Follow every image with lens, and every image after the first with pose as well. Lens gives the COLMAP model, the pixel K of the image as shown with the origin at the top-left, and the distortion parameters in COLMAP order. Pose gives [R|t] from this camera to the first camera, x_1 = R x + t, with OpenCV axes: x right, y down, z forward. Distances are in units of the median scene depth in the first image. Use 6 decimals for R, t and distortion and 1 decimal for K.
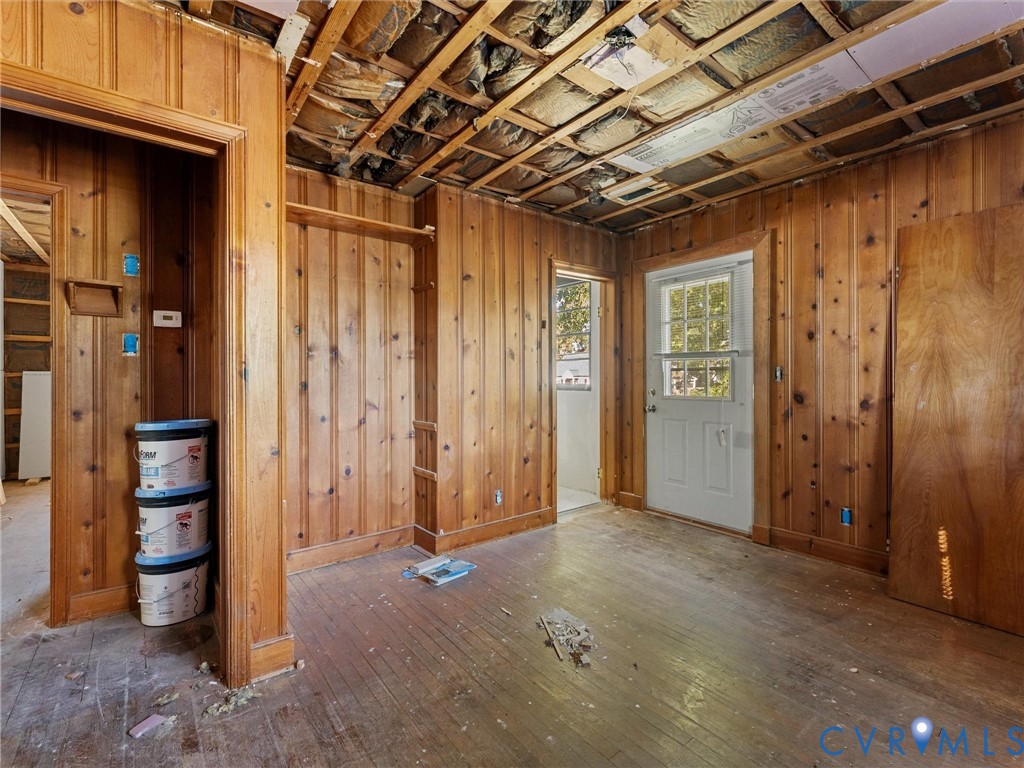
lens RADIAL K [[466.5, 0, 512.1], [0, 466.5, 375.8], [0, 0, 1]] dist [-0.000443, 0.000068]
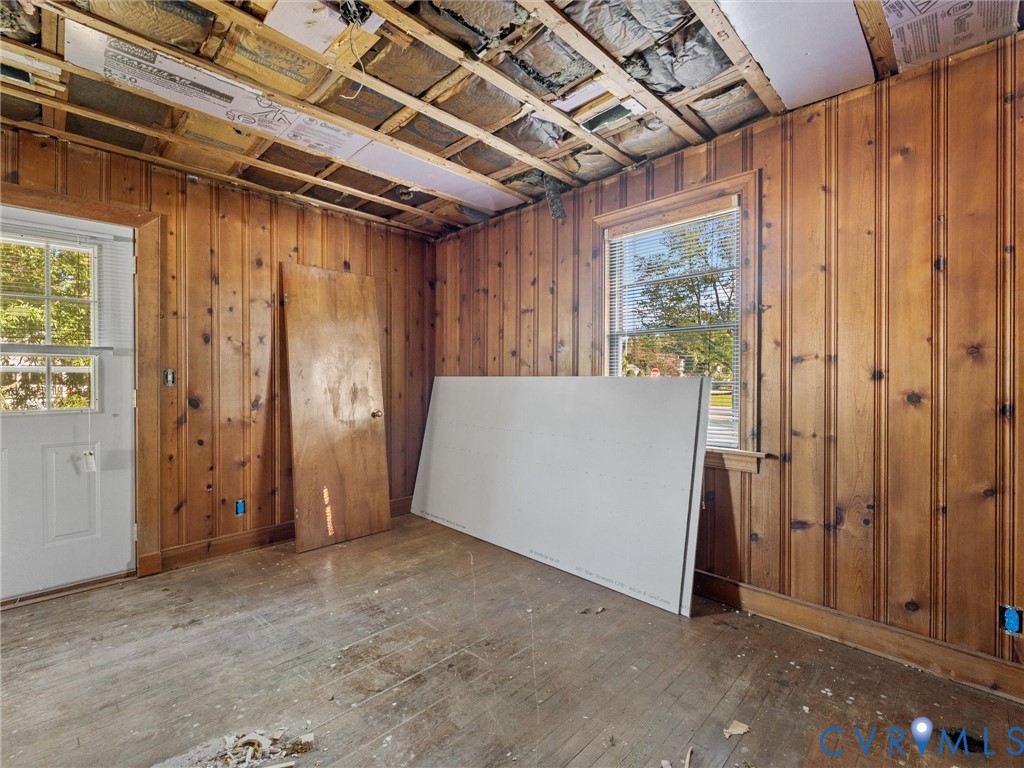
lens RADIAL K [[463.6, 0, 506.3], [0, 463.6, 381.3], [0, 0, 1]] dist [0.000037, -0.000056]
pose [[-0.118974, -0.005243, 0.992884, -0.423876], [-0.001170, 0.999986, 0.005140, -0.002268], [-0.992897, -0.000550, -0.118978, 0.485531]]
